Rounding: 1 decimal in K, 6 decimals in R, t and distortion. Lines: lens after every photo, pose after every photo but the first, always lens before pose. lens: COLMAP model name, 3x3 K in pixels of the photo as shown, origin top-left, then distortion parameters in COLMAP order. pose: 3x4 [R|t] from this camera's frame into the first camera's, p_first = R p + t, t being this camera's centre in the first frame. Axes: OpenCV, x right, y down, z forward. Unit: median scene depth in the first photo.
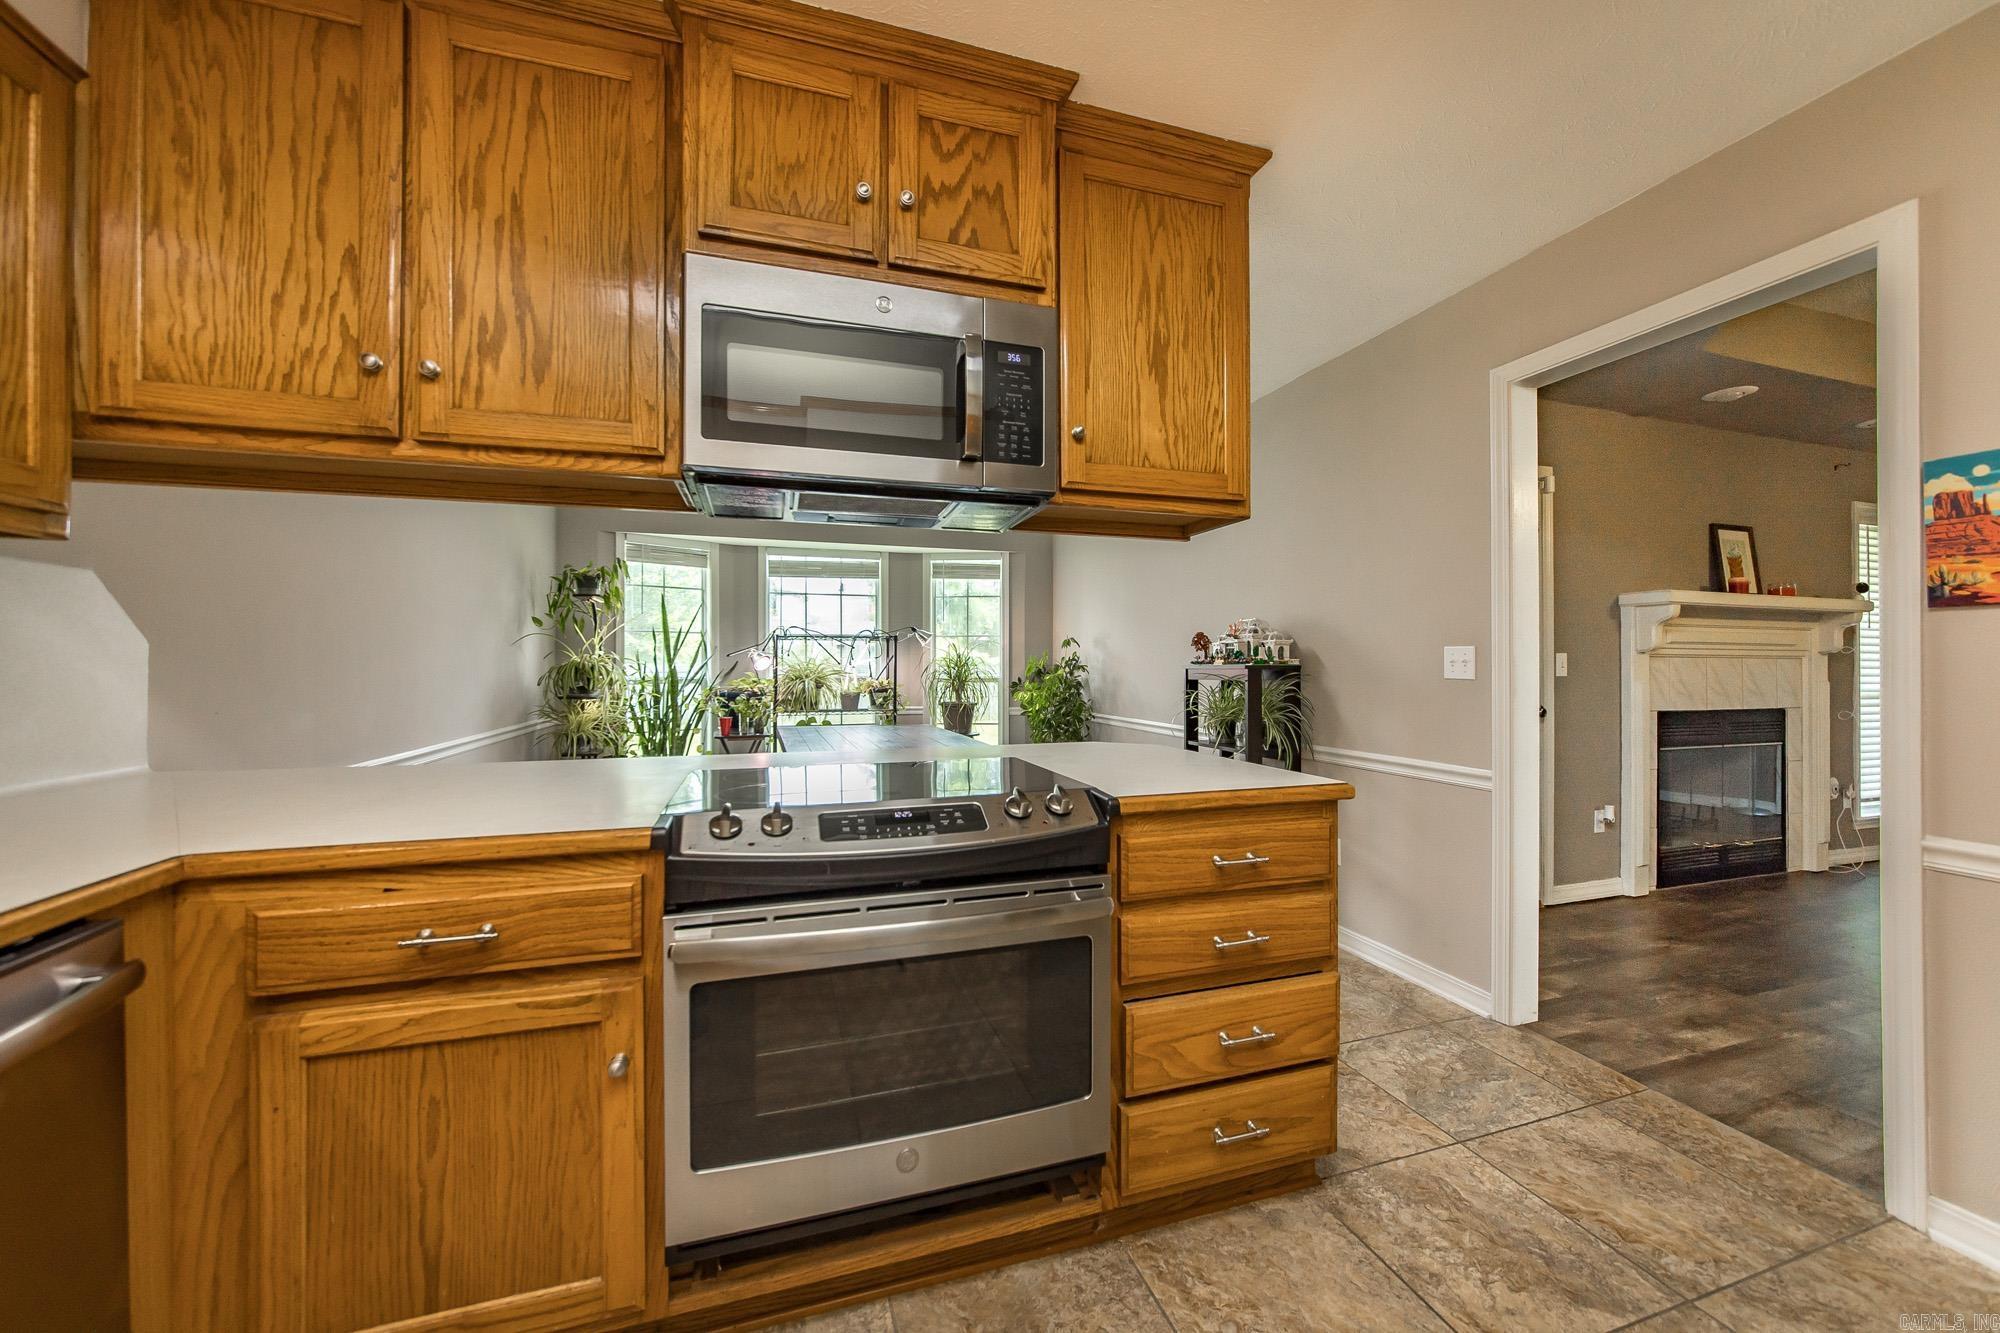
lens RADIAL K [[725.6, 0, 998.6], [0, 725.6, 660.3], [0, 0, 1]] dist [-0.009869, 0.001427]
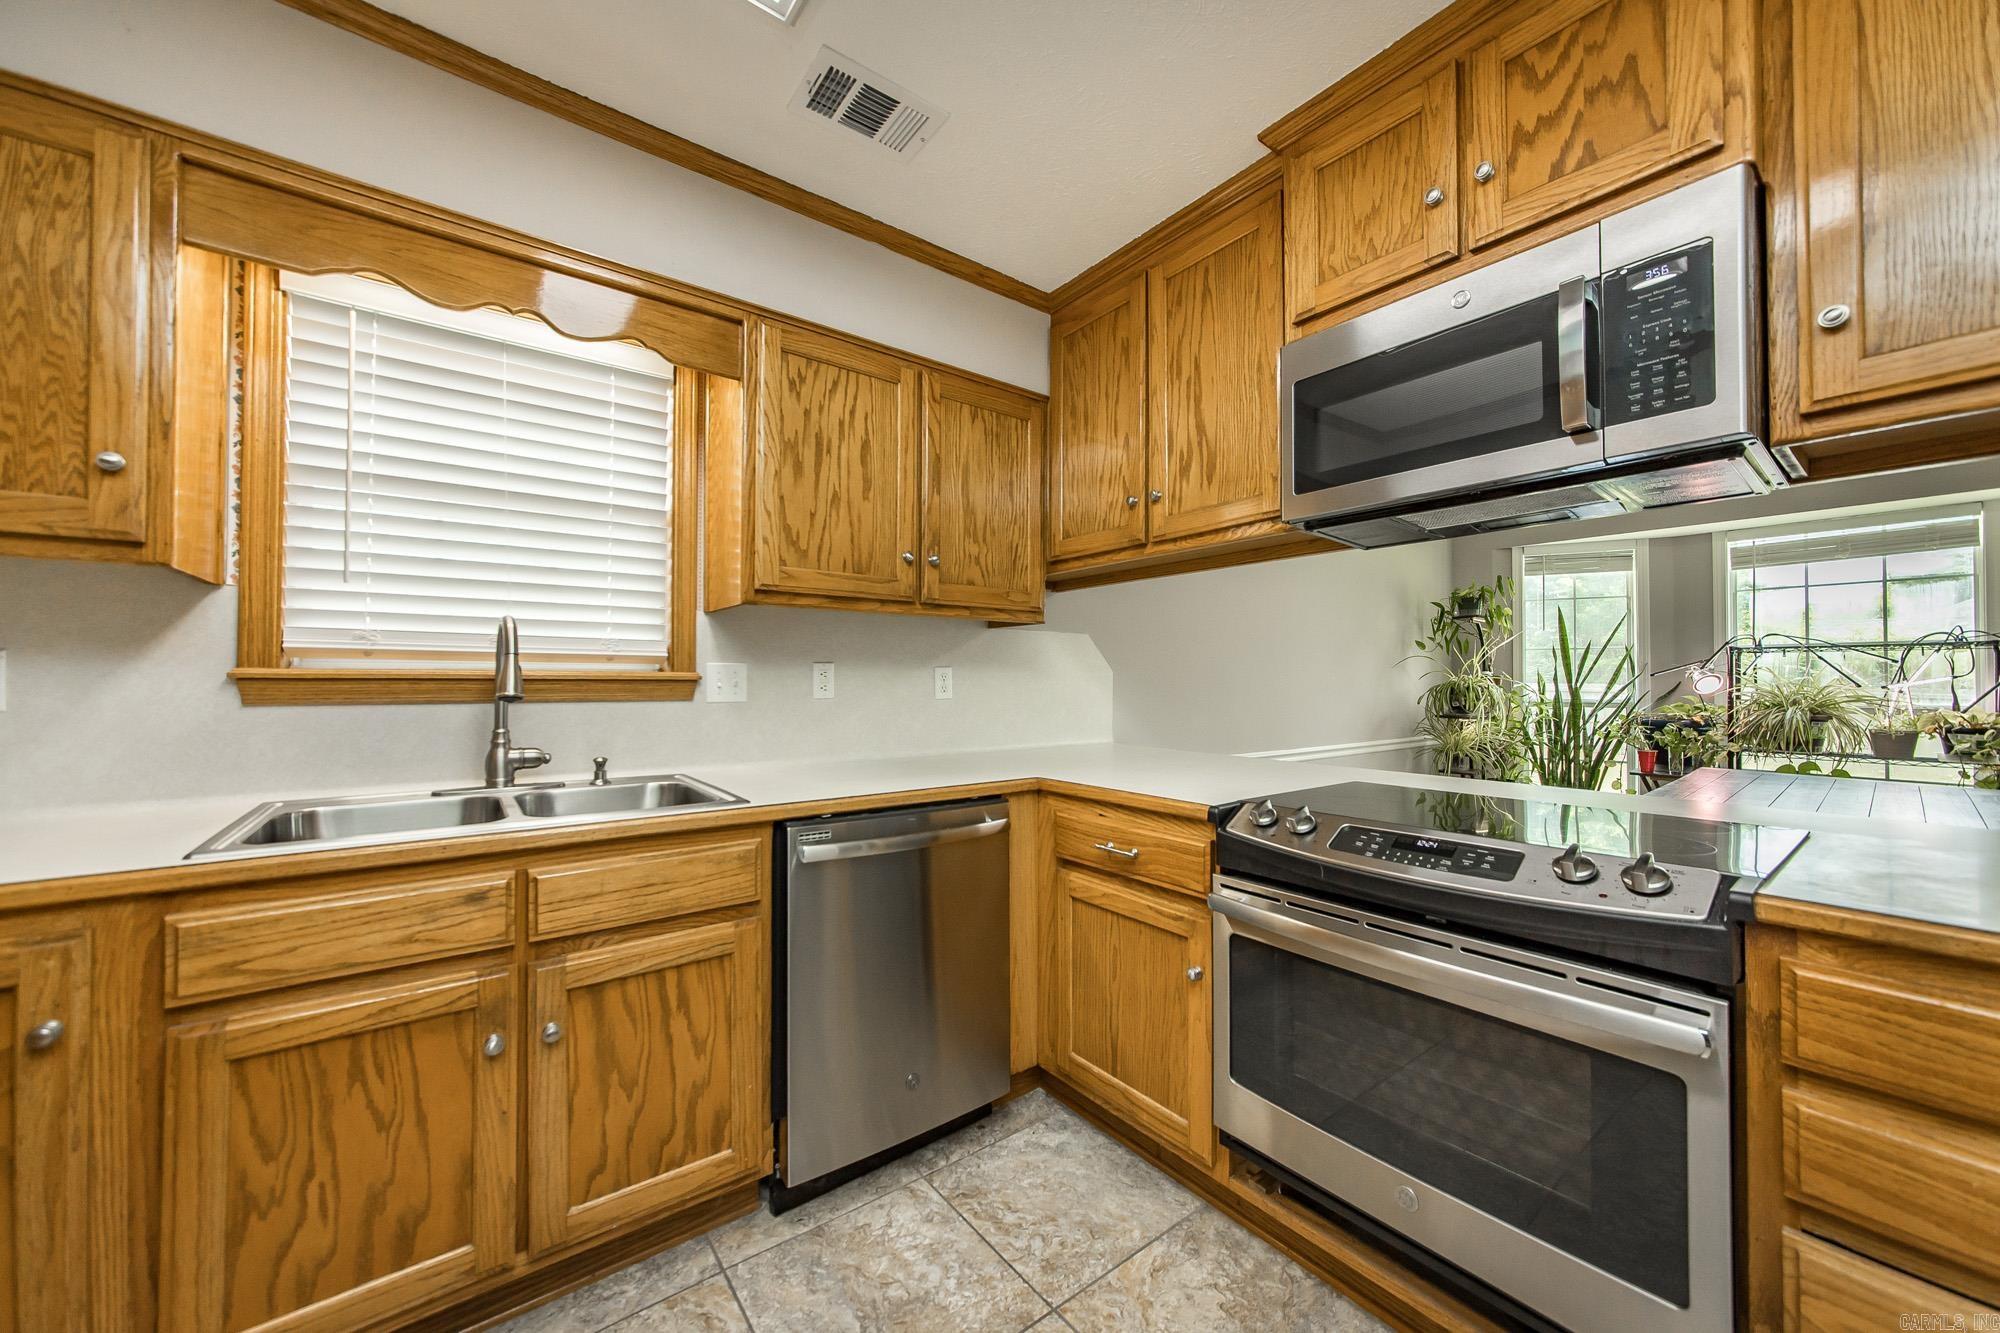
lens RADIAL K [[725.6, 0, 1003.6], [0, 725.6, 673.9], [0, 0, 1]] dist [-0.009869, 0.001427]
pose [[0.345100, -0.007627, -0.938535, 0.173062], [-0.000459, 0.999965, -0.008295, -0.001092], [0.938566, 0.003293, 0.345085, 0.044815]]
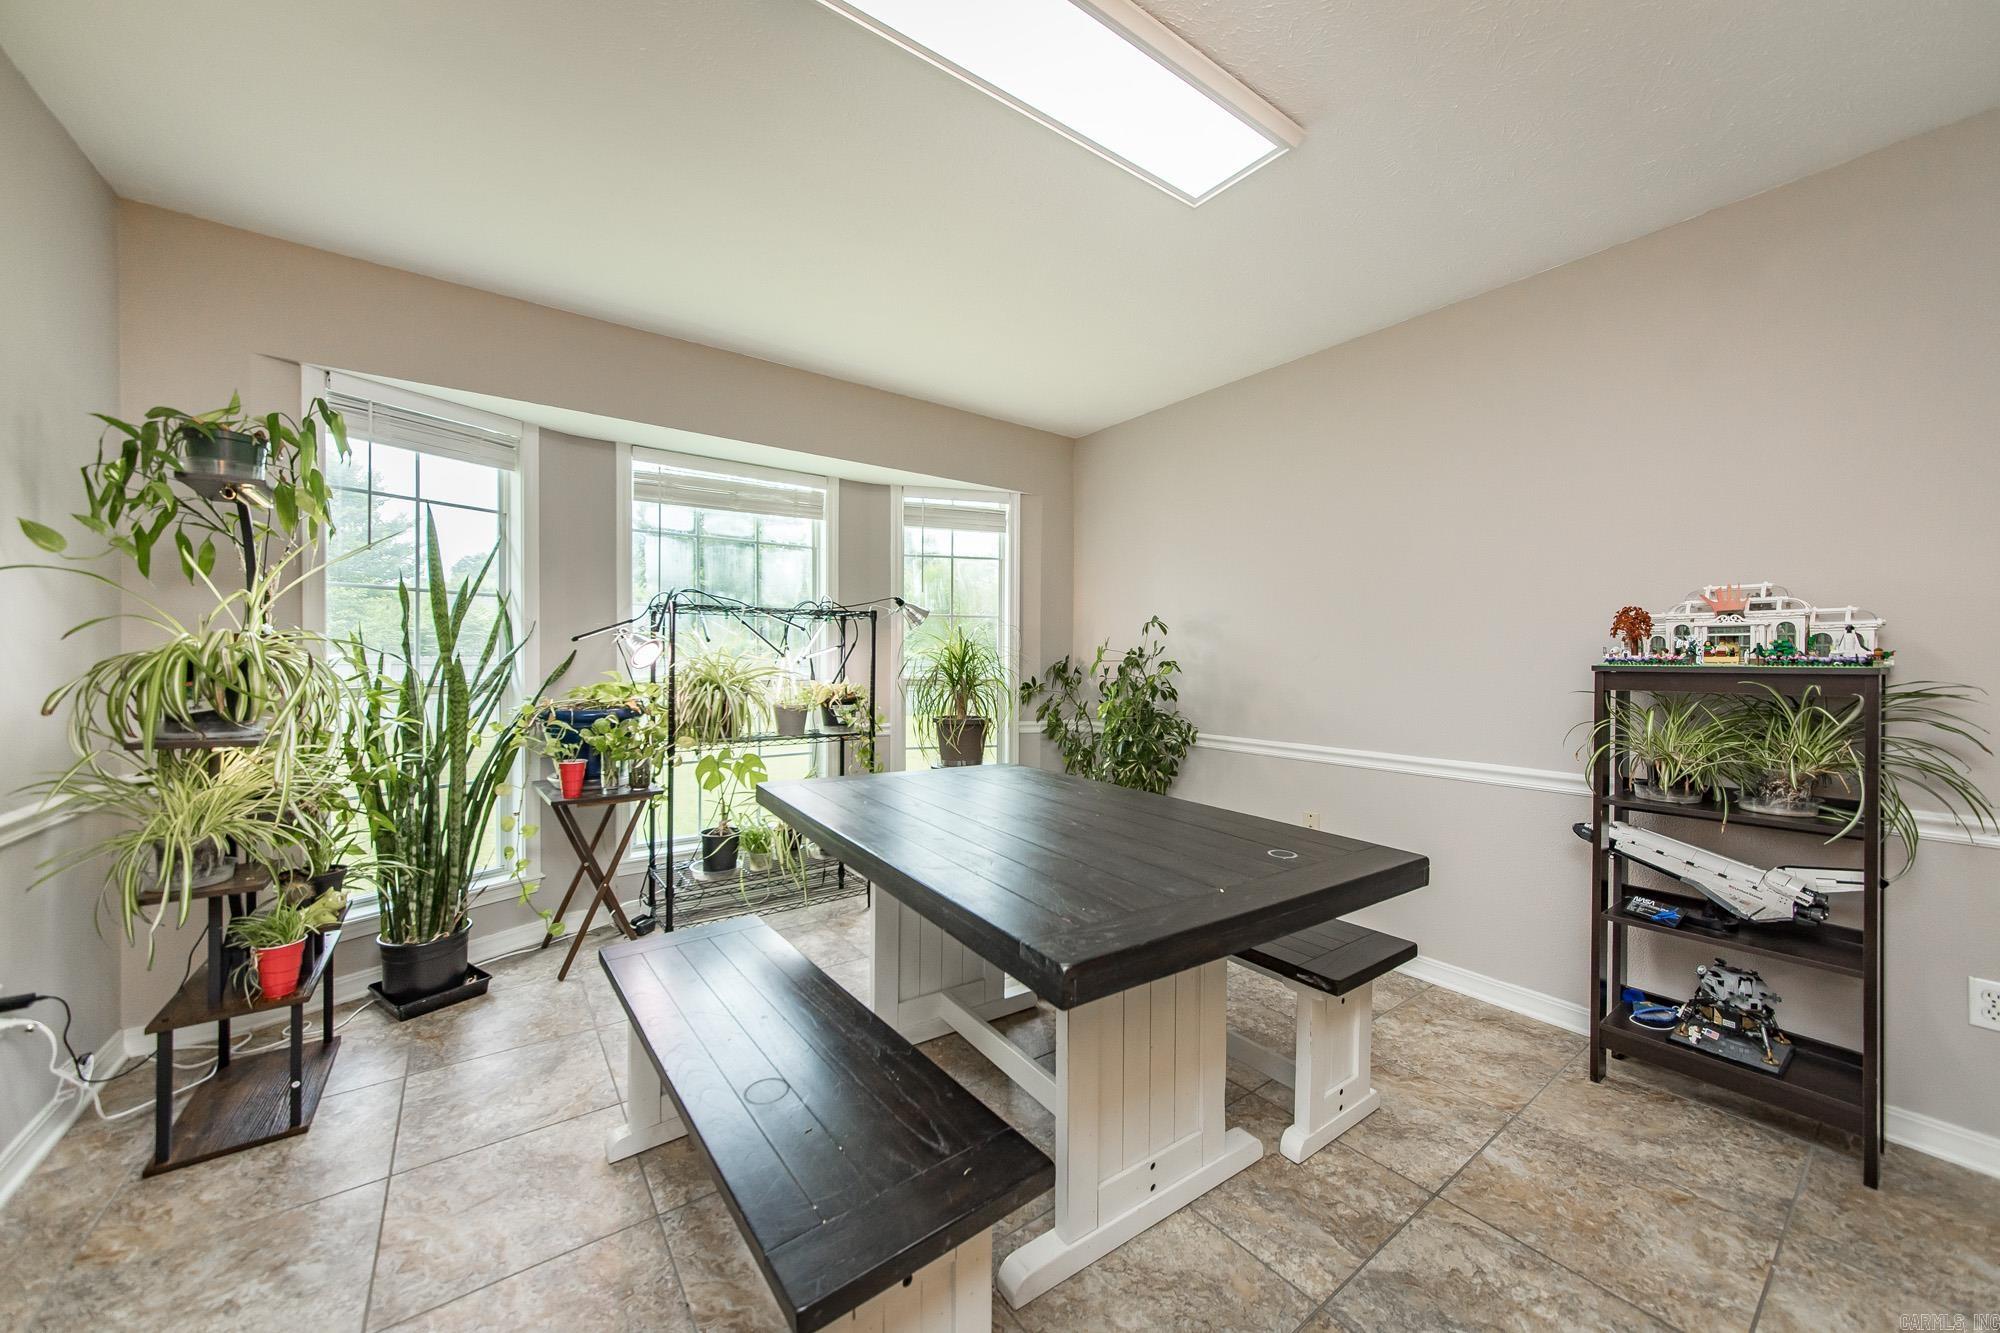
lens RADIAL K [[725.6, 0, 1012.9], [0, 725.6, 660.8], [0, 0, 1]] dist [-0.009869, 0.001427]
pose [[0.949158, 0.004927, 0.314760, -0.308996], [-0.008789, 0.999902, 0.010852, 0.000924], [-0.314676, -0.013066, 0.949109, 0.536484]]
